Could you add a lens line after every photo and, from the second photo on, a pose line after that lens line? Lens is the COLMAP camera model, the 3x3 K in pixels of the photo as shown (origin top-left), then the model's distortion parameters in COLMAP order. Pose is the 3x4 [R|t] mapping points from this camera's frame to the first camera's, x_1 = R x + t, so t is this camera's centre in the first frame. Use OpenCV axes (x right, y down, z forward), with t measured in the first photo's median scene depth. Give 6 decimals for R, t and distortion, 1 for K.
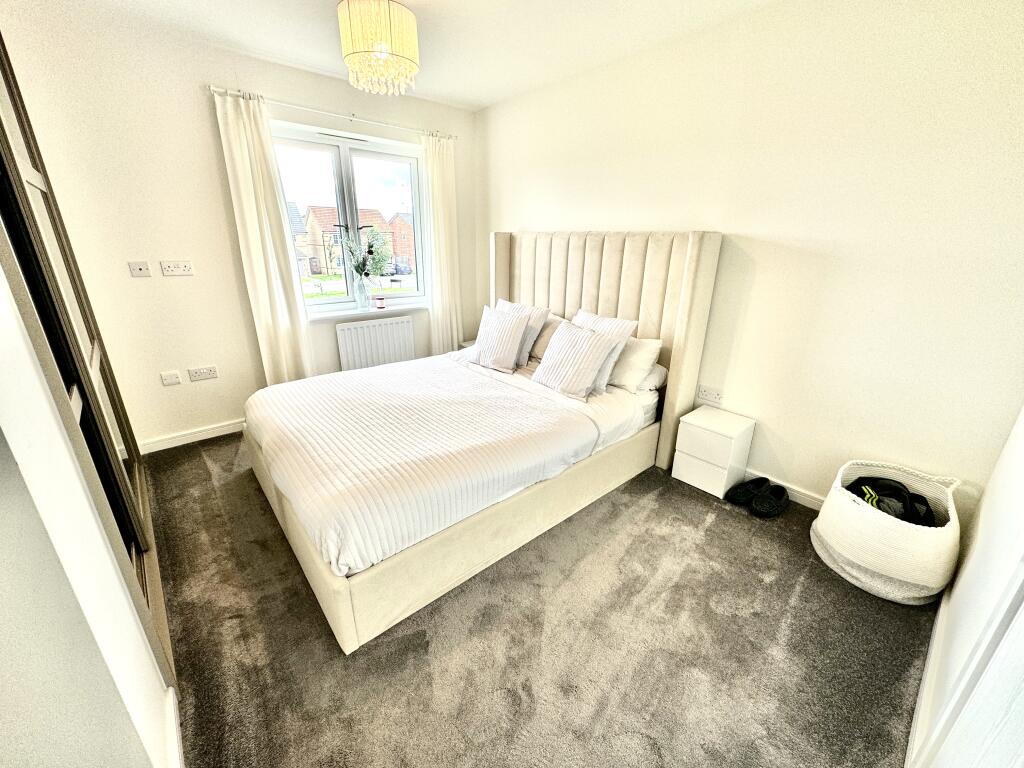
lens RADIAL K [[410.0, 0, 513.3], [0, 410.0, 384.0], [0, 0, 1]] dist [-0.001803, -0.000056]
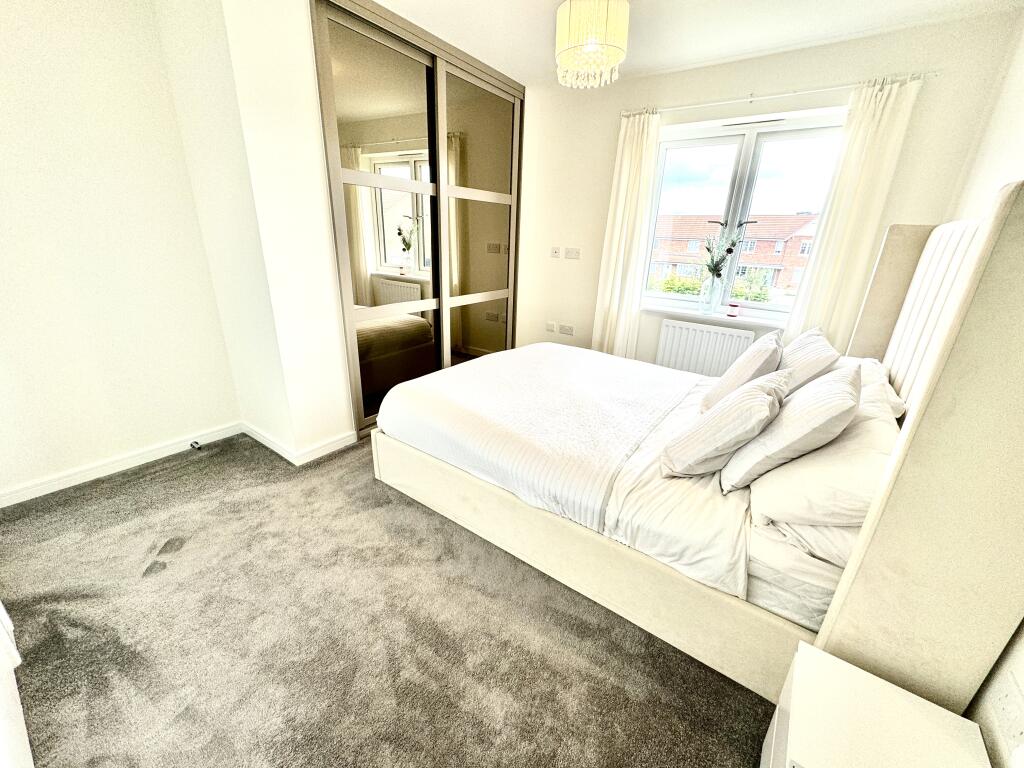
lens RADIAL K [[410.0, 0, 513.3], [0, 410.0, 384.0], [0, 0, 1]] dist [-0.001803, -0.000056]
pose [[0.218999, 0.330416, -0.918077, 0.654629], [-0.357720, 0.902591, 0.239512, -0.153146], [0.907786, 0.275961, 0.315863, 0.537547]]
